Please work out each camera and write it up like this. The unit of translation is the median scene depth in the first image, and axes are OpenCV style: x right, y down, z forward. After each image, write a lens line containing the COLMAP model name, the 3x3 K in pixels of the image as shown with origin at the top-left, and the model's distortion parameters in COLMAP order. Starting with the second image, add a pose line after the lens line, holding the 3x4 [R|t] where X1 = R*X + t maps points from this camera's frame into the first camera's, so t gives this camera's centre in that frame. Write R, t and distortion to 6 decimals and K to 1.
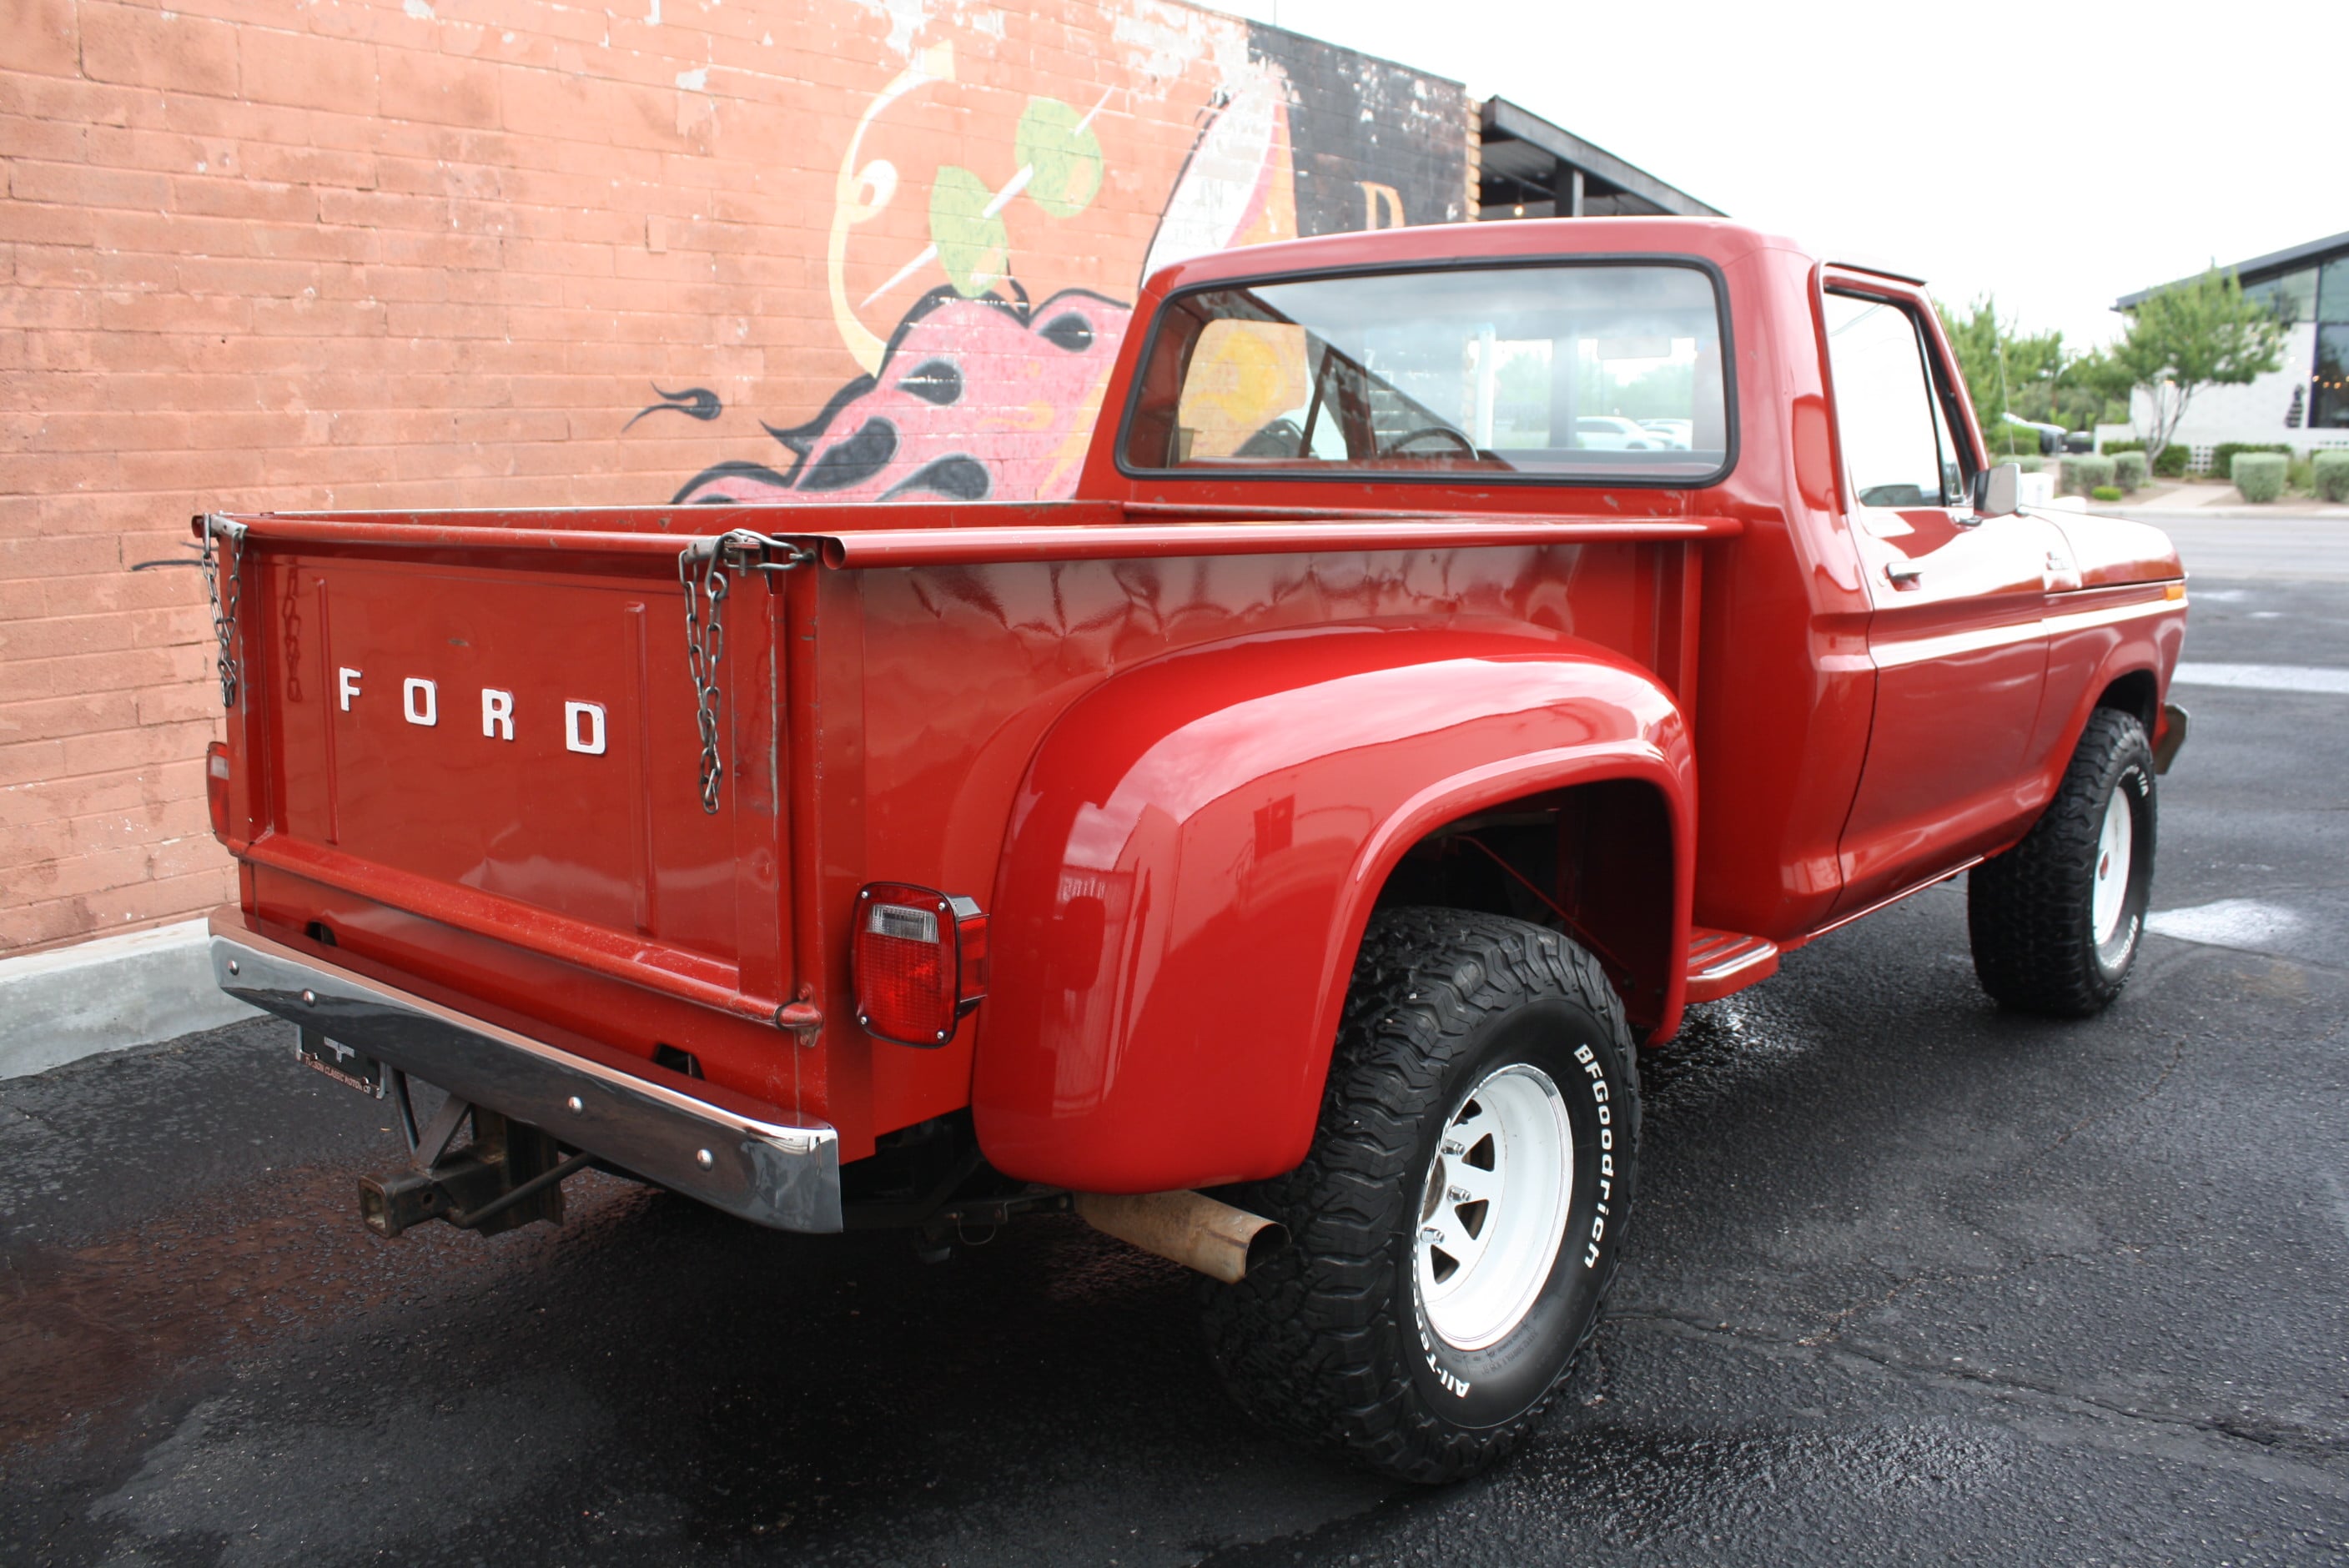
lens RADIAL K [[1976.8, 0, 1198.4], [0, 1976.8, 776.4], [0, 0, 1]] dist [-0.163887, 0.145178]
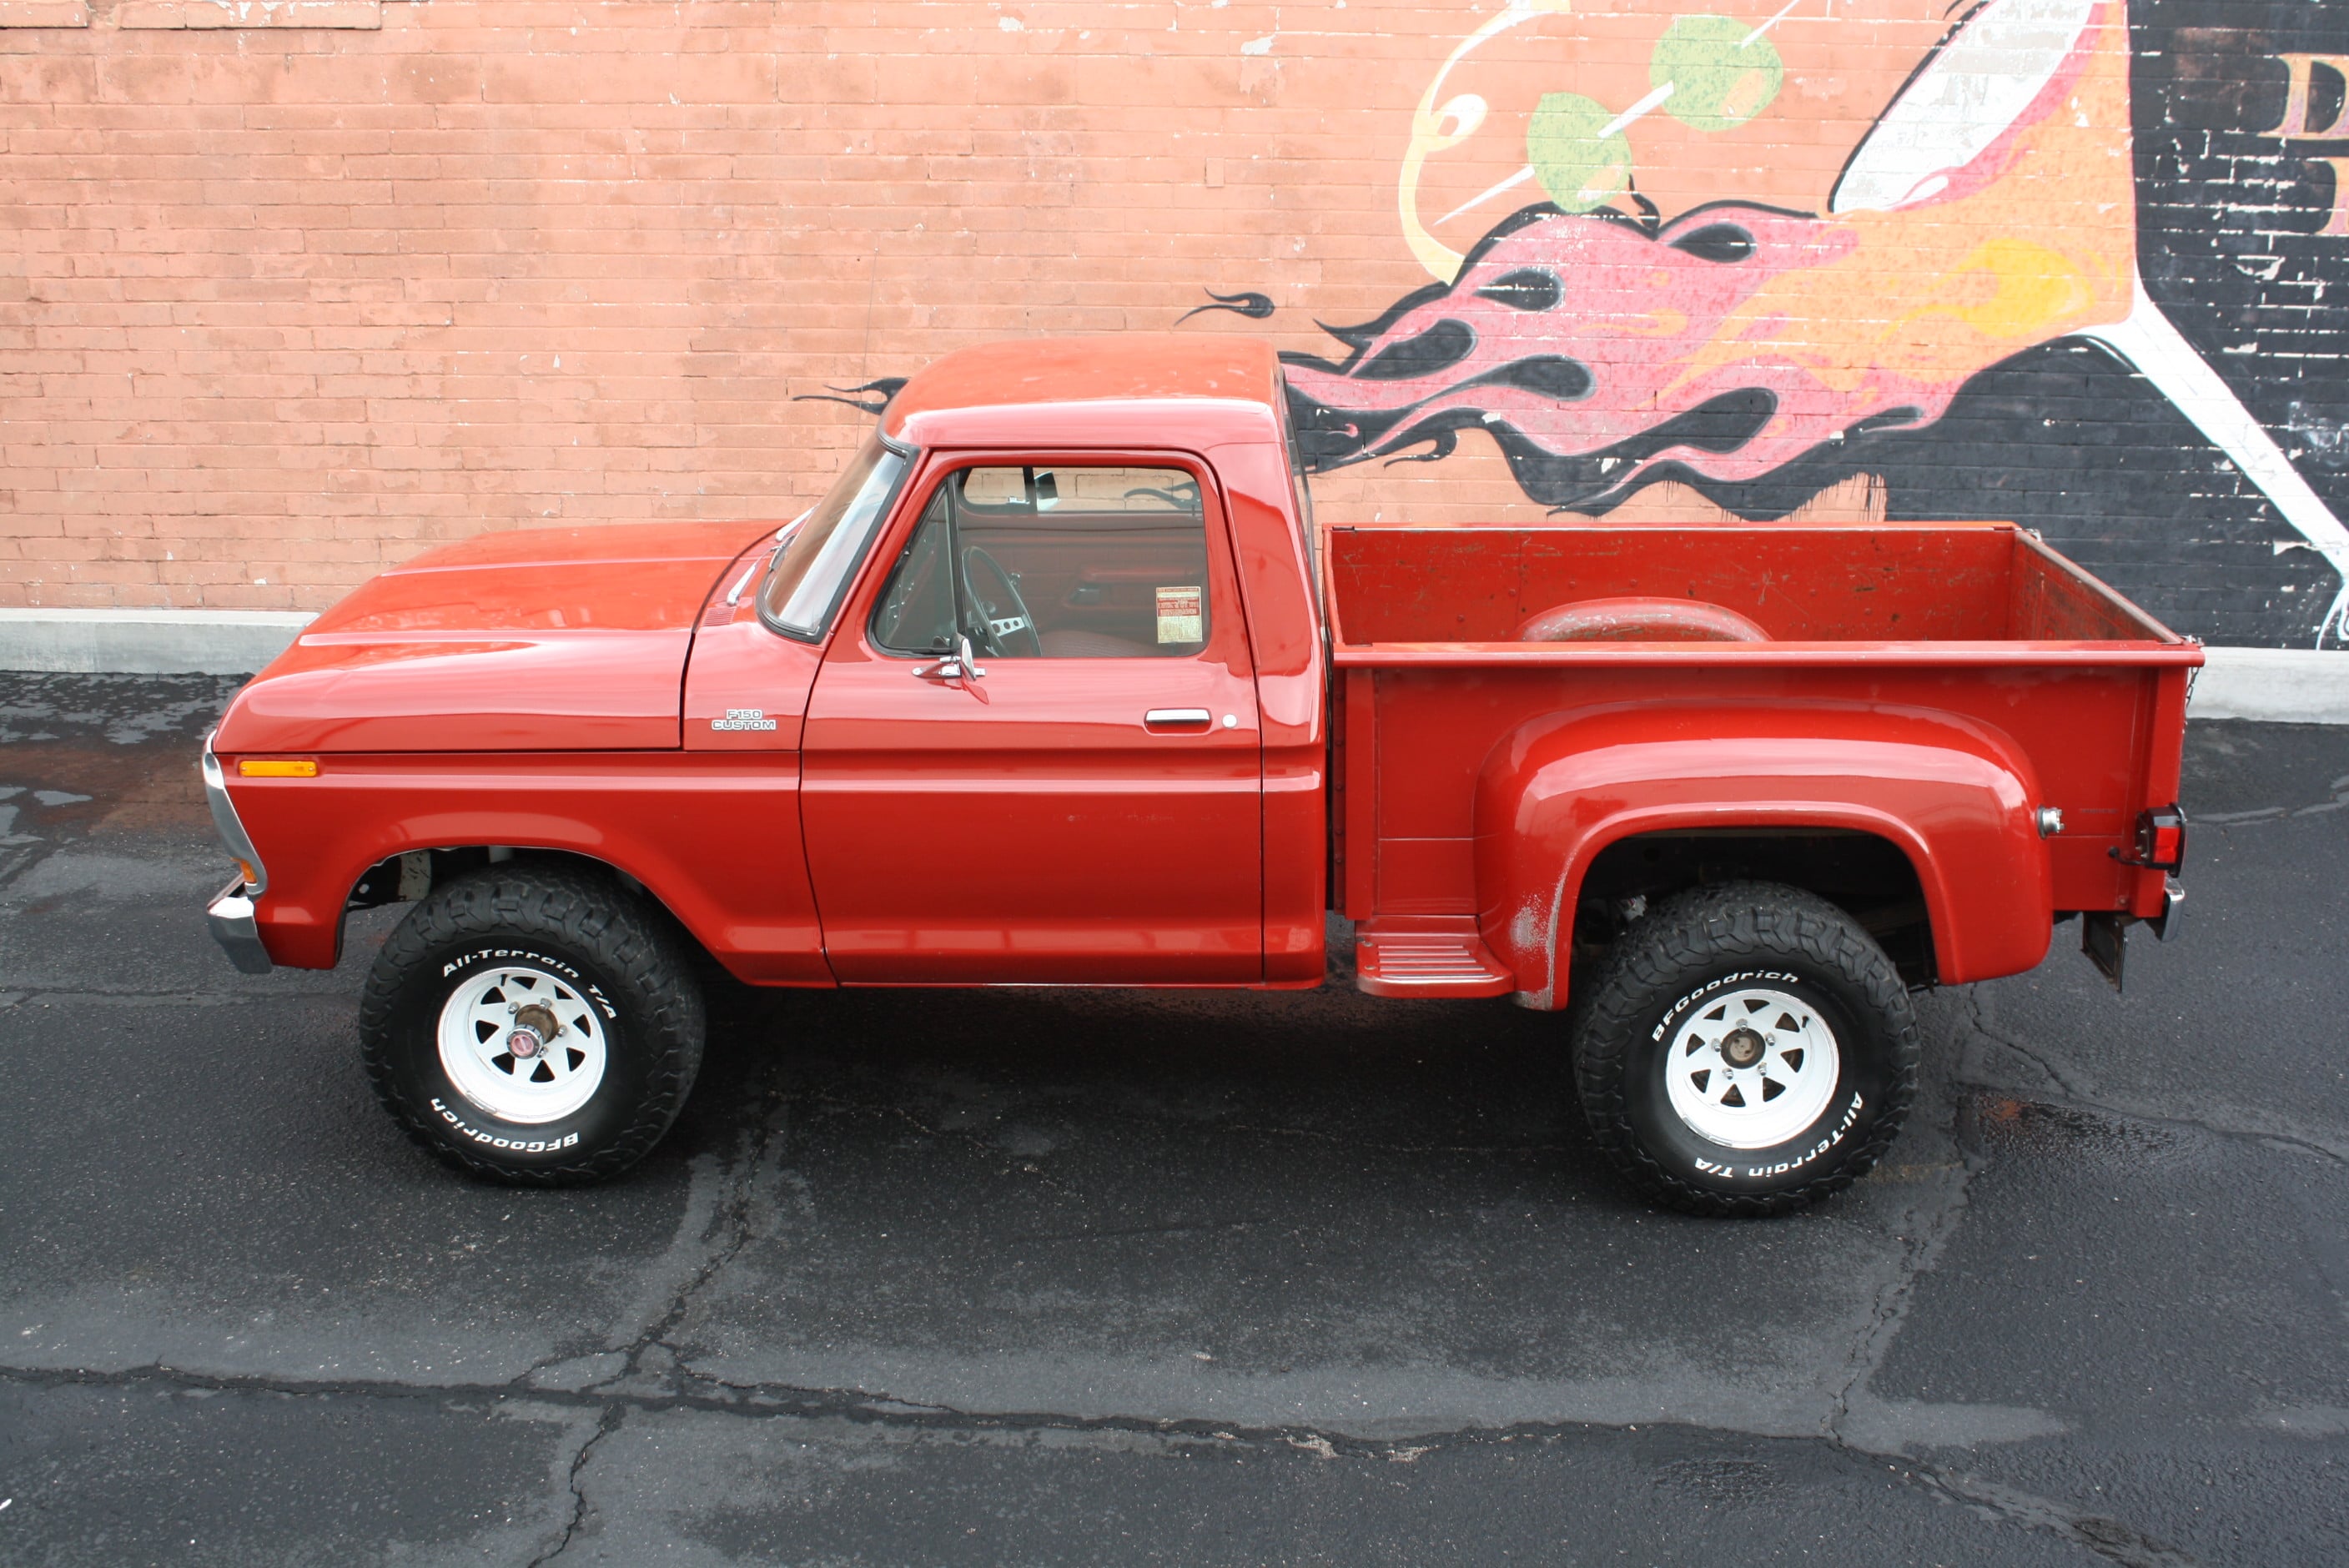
lens RADIAL K [[2411.2, 0, 1212.0], [0, 2411.2, 775.8], [0, 0, 1]] dist [-0.125449, 0.146405]
pose [[0.574067, 0.265452, -0.774585, 1.101497], [-0.155962, 0.964121, 0.214819, -0.246594], [0.803818, -0.002515, 0.594871, 0.057031]]
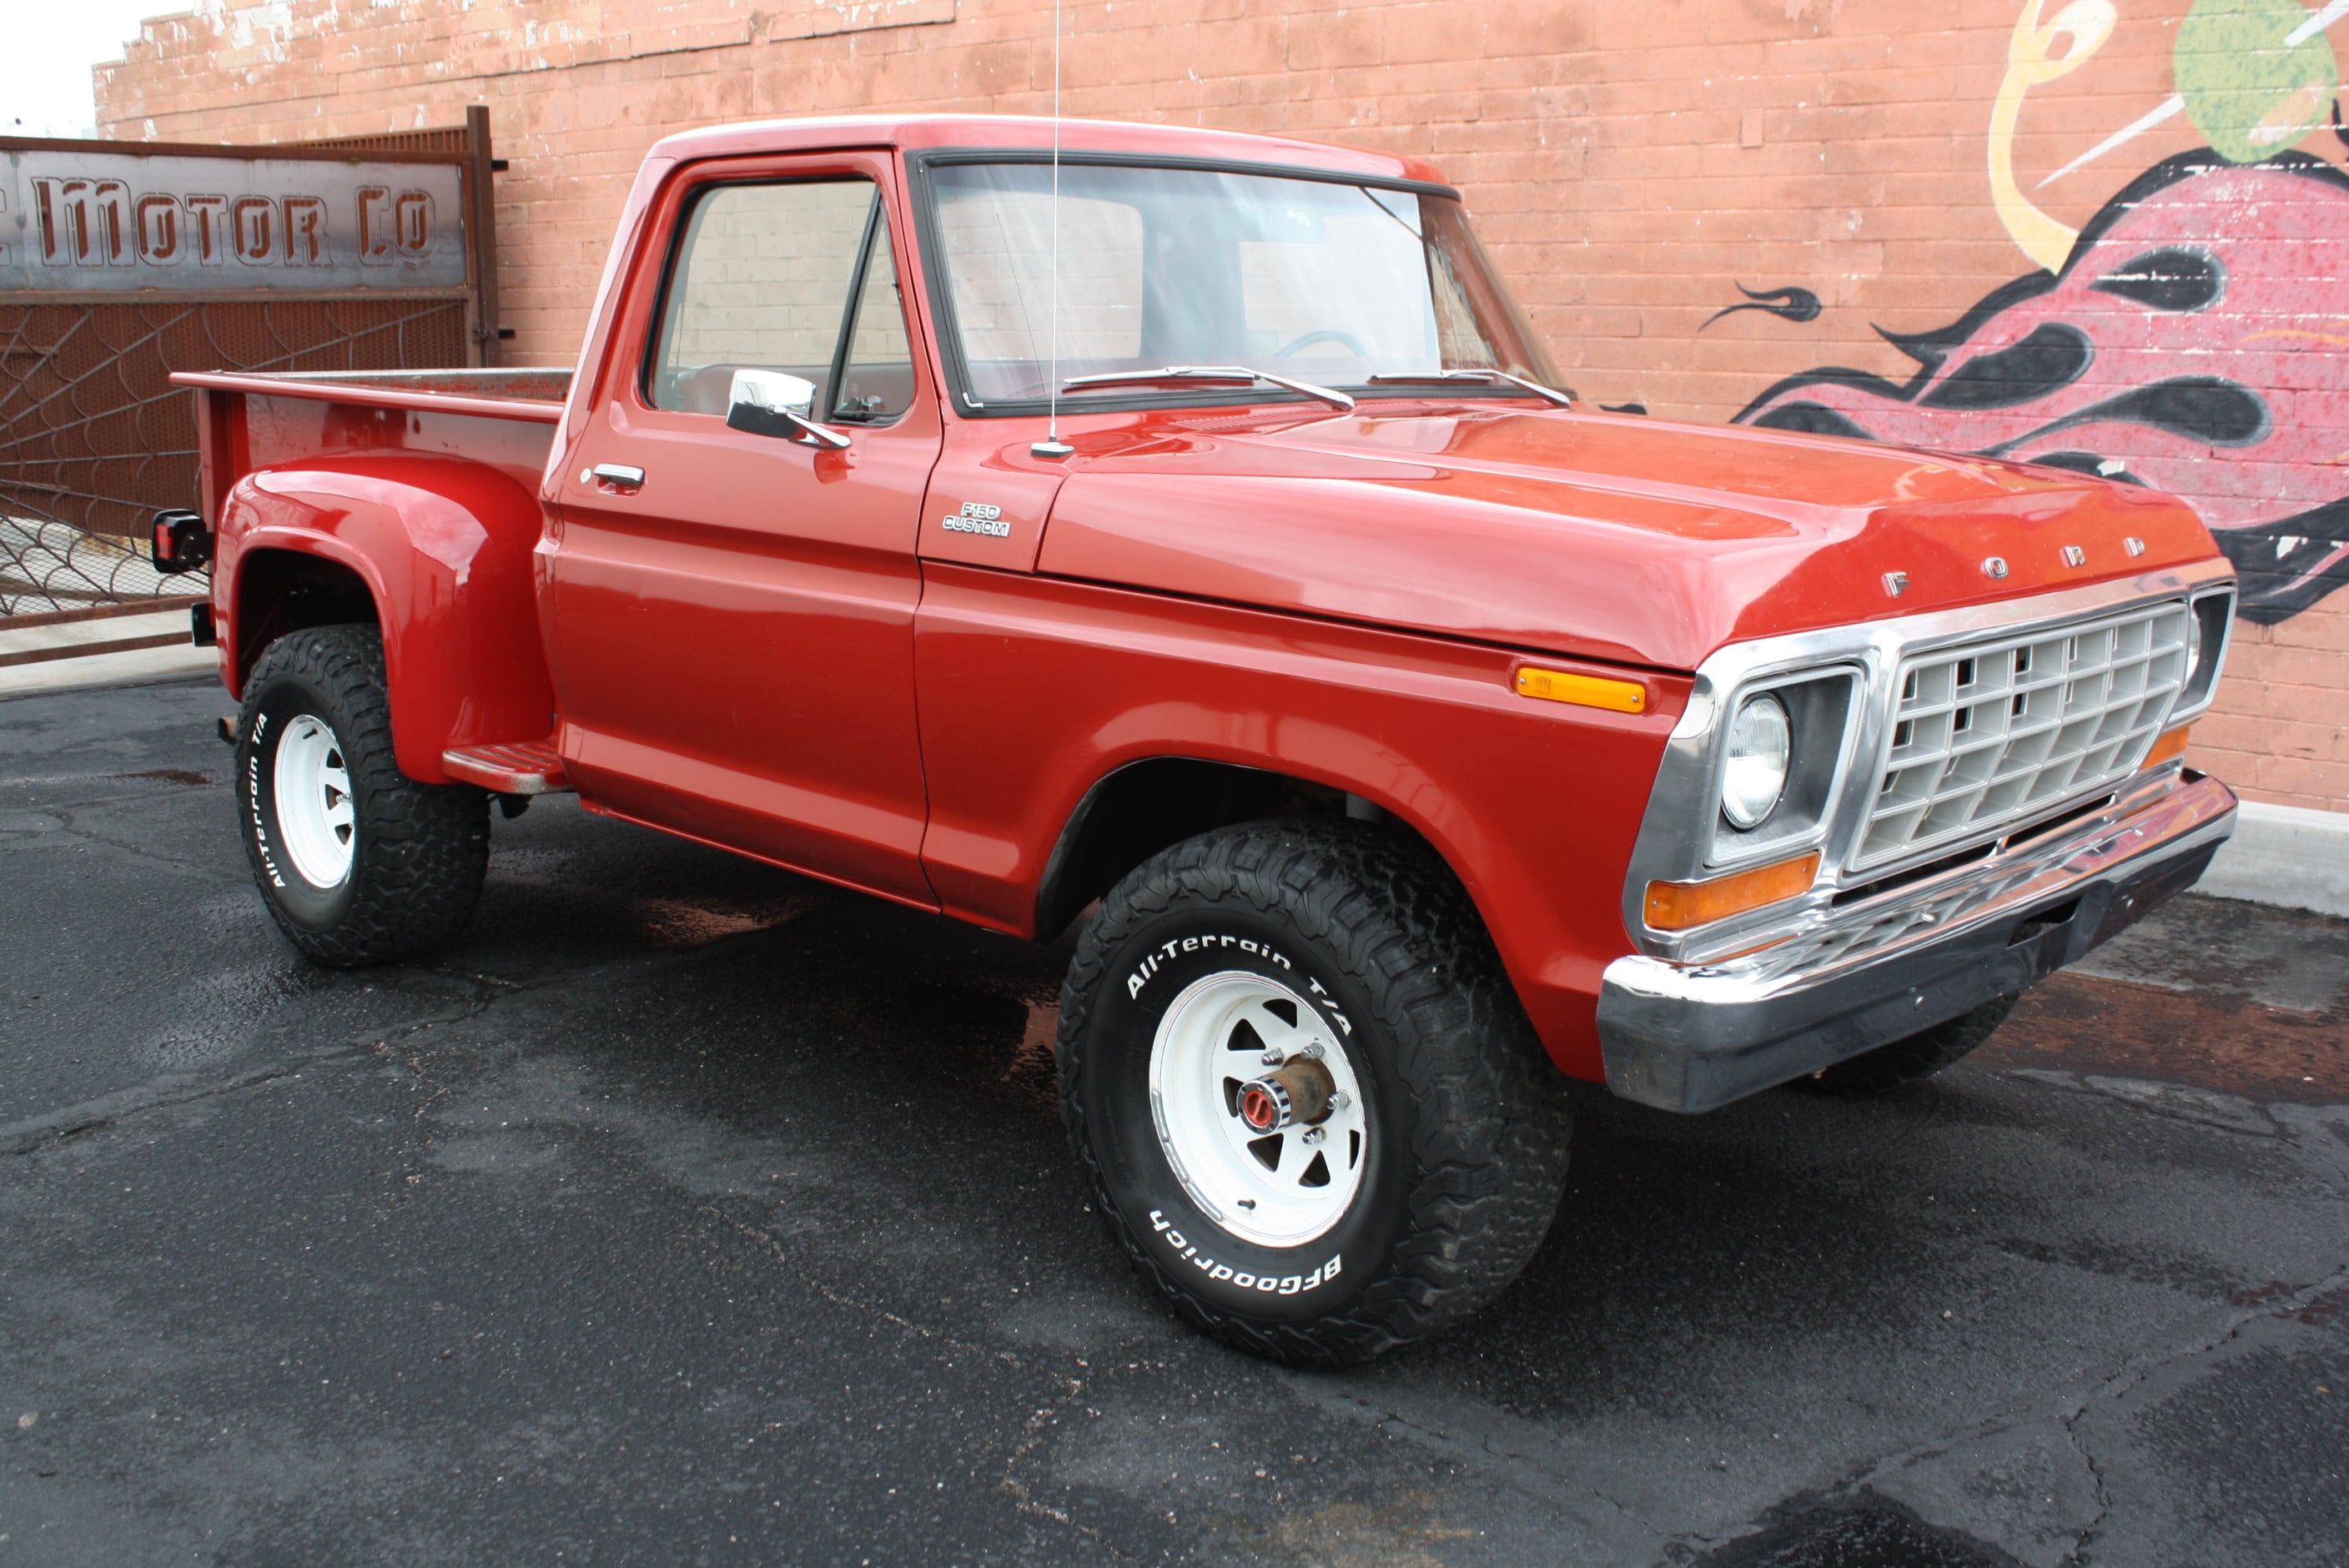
lens RADIAL K [[2292.0, 0, 1212.1], [0, 2292.0, 778.1], [0, 0, 1]] dist [-0.141769, 0.152997]
pose [[-0.034926, 0.199849, -0.979204, 0.947052], [-0.180086, 0.962505, 0.202864, -0.153704], [0.983031, 0.183426, 0.002374, 0.827015]]
